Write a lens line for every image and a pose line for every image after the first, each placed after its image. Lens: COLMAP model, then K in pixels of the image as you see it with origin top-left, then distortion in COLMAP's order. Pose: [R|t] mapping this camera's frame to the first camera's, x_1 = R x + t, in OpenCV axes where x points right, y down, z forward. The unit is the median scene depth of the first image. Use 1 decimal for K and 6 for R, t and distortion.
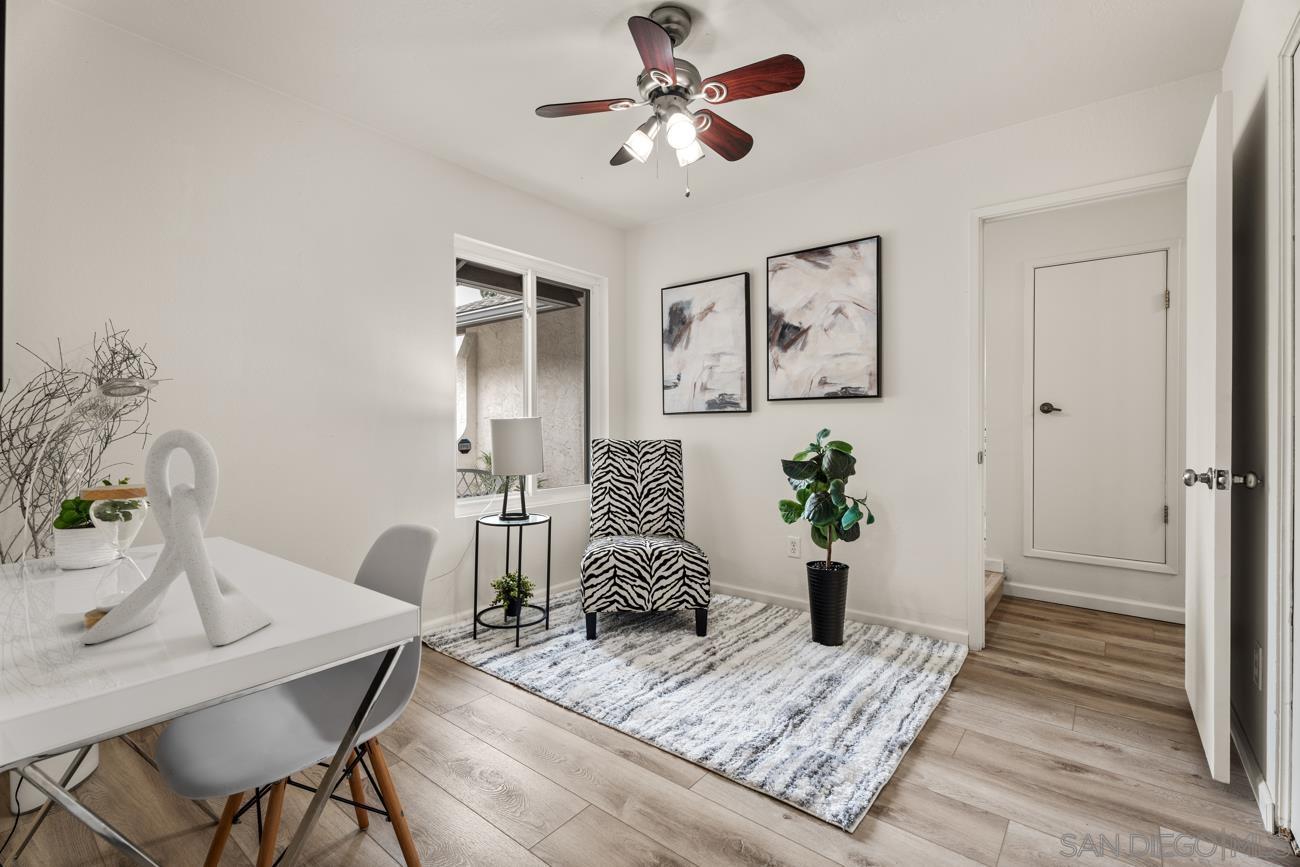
lens RADIAL K [[581.1, 0, 643.4], [0, 581.1, 429.9], [0, 0, 1]] dist [-0.003090, -0.001546]
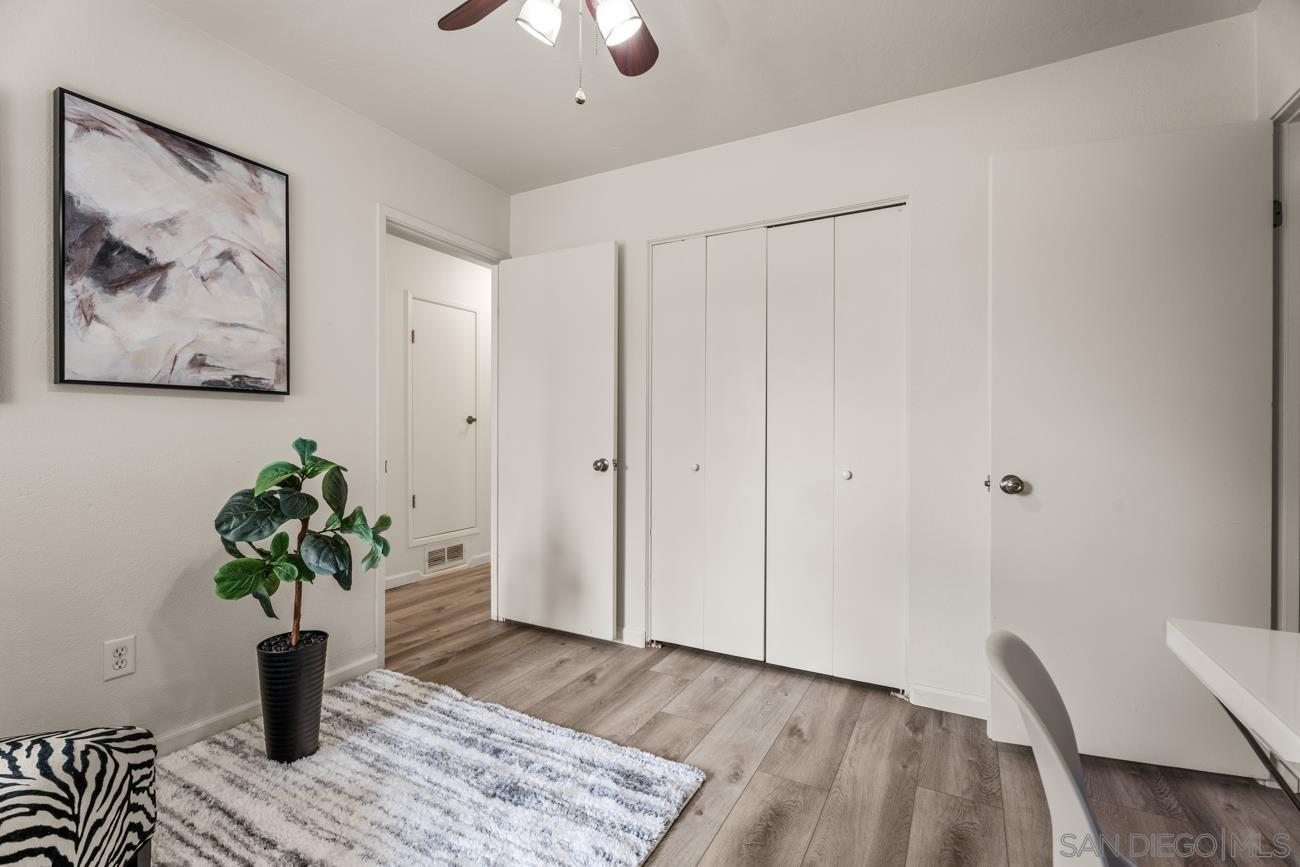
lens RADIAL K [[581.1, 0, 653.5], [0, 581.1, 429.3], [0, 0, 1]] dist [-0.003090, -0.001546]
pose [[-0.201212, 0.001018, 0.979547, -0.399569], [0.001633, 0.999998, -0.000704, -0.010735], [-0.979546, 0.001458, -0.201213, 0.675551]]
